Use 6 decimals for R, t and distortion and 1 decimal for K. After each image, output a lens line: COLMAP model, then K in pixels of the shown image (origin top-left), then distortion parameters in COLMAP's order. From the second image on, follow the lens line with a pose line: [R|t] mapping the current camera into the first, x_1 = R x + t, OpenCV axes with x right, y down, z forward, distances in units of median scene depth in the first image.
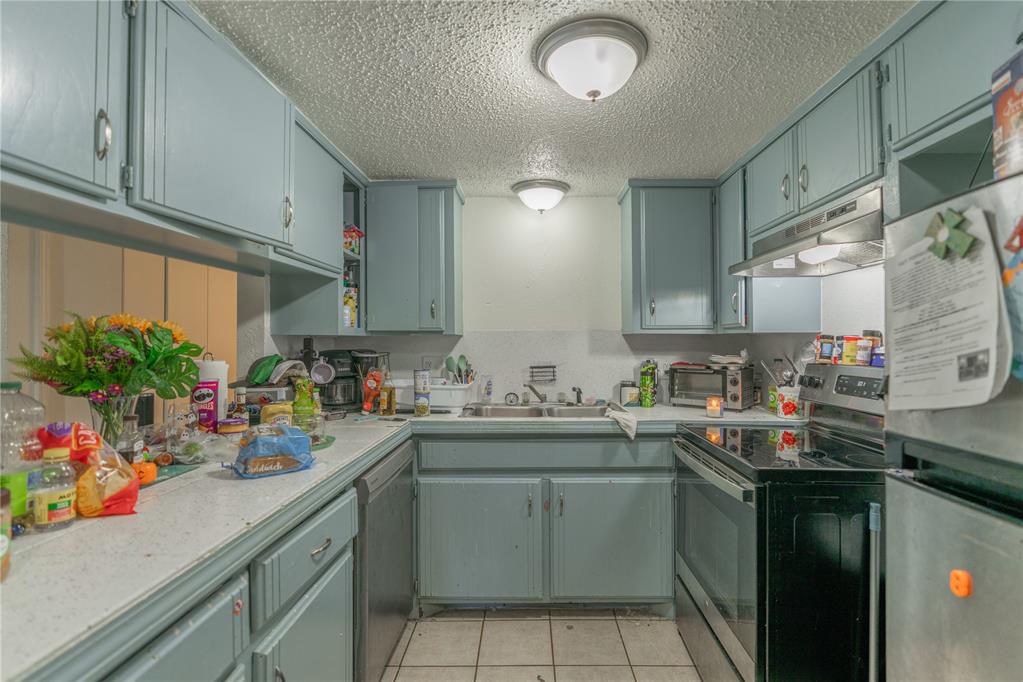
lens RADIAL K [[465.0, 0, 531.9], [0, 465.0, 340.1], [0, 0, 1]] dist [-0.000313, -0.000256]
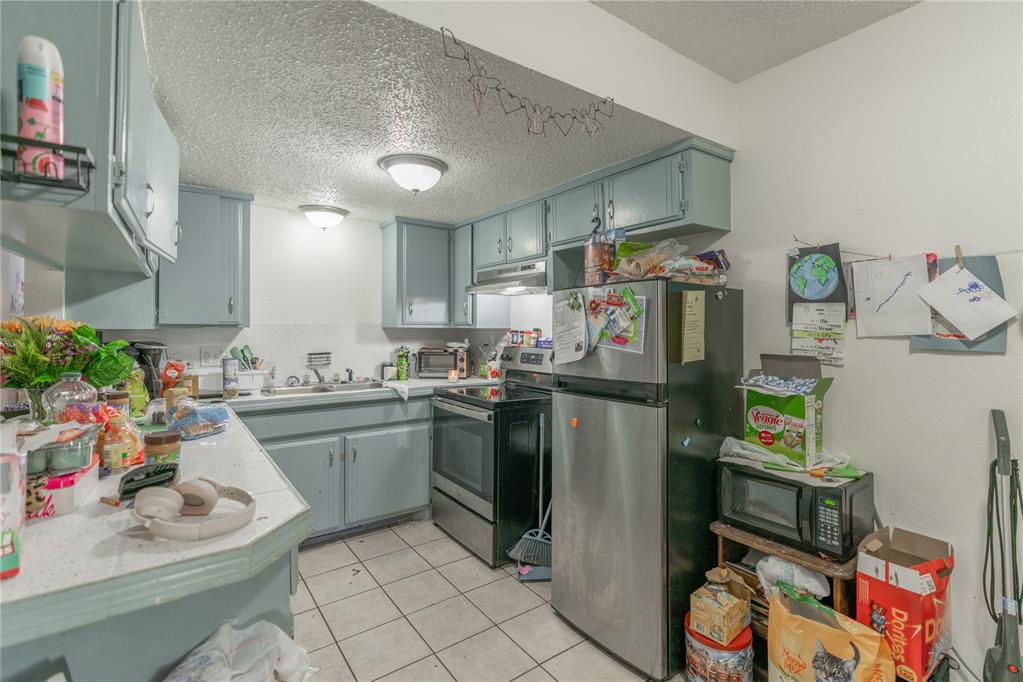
lens RADIAL K [[465.0, 0, 512.3], [0, 465.0, 331.5], [0, 0, 1]] dist [-0.000313, -0.000256]
pose [[0.808353, -0.000548, 0.588698, -0.363712], [-0.007782, 0.999902, 0.011616, -0.023817], [-0.588646, -0.013972, 0.808270, -0.365395]]
